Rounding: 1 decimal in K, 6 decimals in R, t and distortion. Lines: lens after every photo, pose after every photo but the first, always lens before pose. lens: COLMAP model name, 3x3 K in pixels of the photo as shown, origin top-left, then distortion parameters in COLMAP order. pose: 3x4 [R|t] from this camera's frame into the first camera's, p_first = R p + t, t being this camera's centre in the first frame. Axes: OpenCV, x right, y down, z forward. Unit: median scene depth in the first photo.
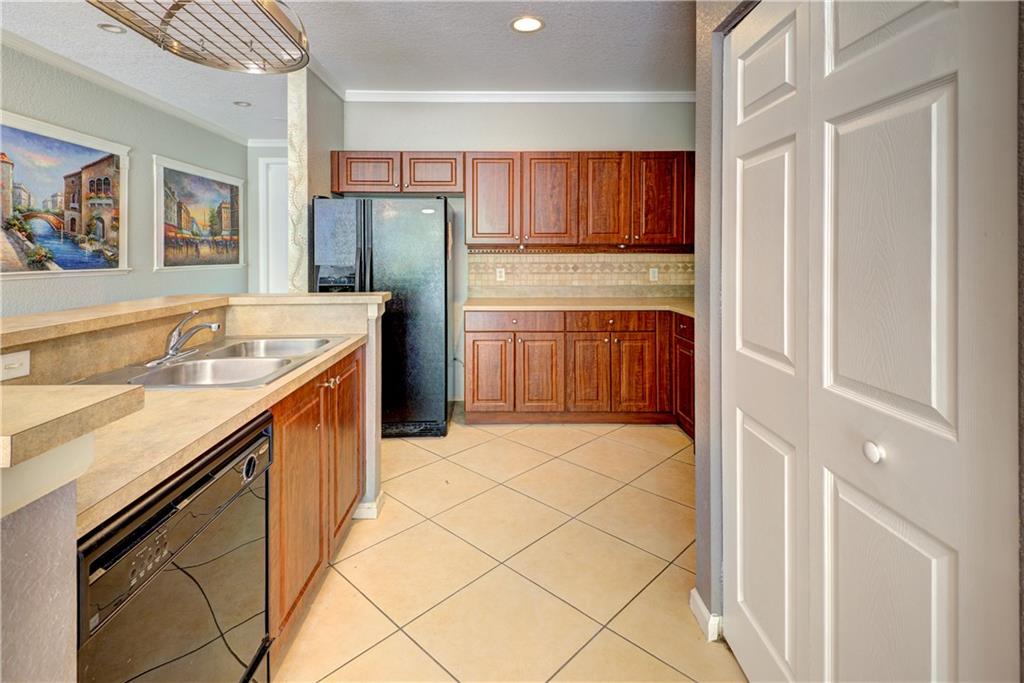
lens RADIAL K [[491.2, 0, 507.3], [0, 491.2, 257.1], [0, 0, 1]] dist [0.010618, -0.000231]
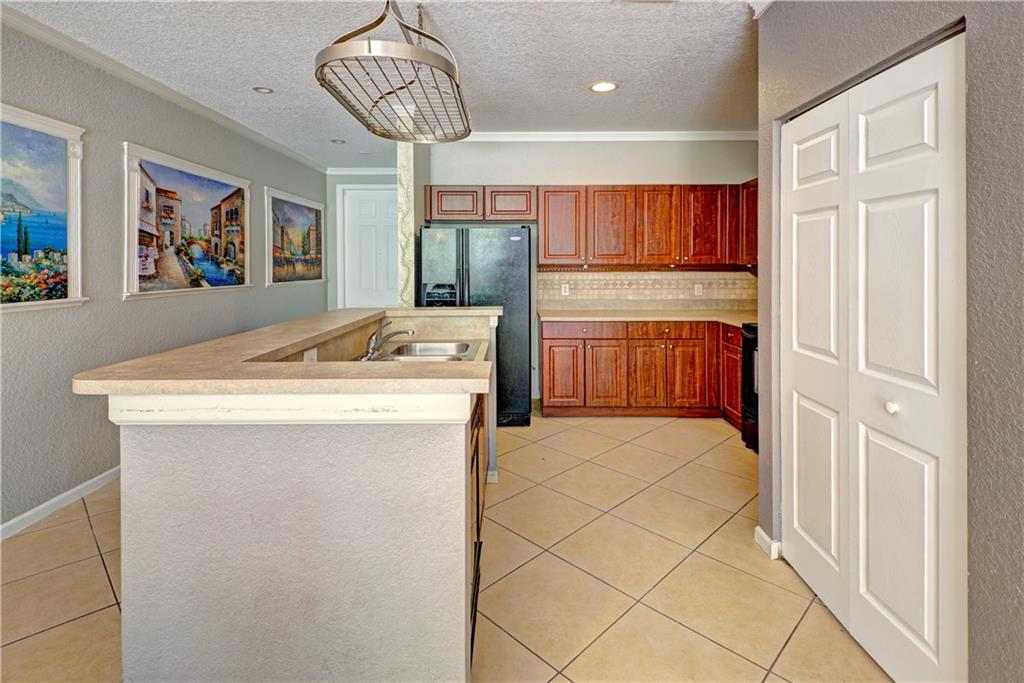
lens RADIAL K [[489.8, 0, 515.7], [0, 489.8, 267.4], [0, 0, 1]] dist [0.017558, -0.000048]
pose [[0.999889, 0.000151, -0.014865, -0.130722], [-0.000155, 1.000000, -0.000237, -0.019983], [0.014865, 0.000239, 0.999889, -0.179956]]
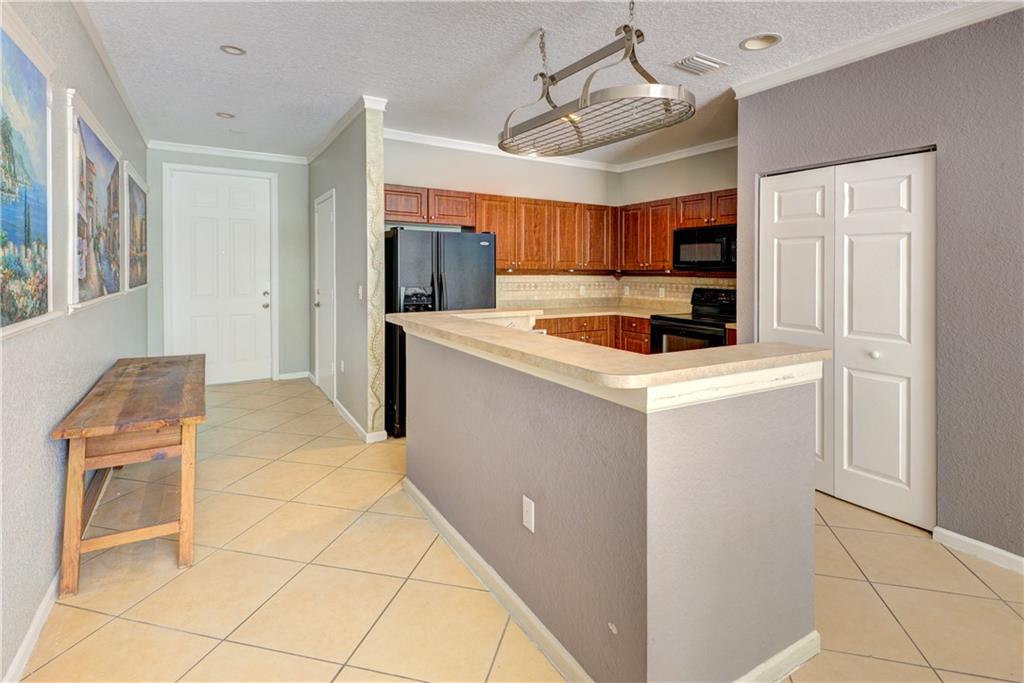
lens RADIAL K [[495.0, 0, 505.0], [0, 495.0, 269.4], [0, 0, 1]] dist [0.024695, 0.000094]
pose [[0.865055, 0.009718, 0.501583, -0.689541], [-0.009051, 0.999952, -0.003763, -0.020414], [-0.501596, -0.001284, 0.865101, -0.120971]]
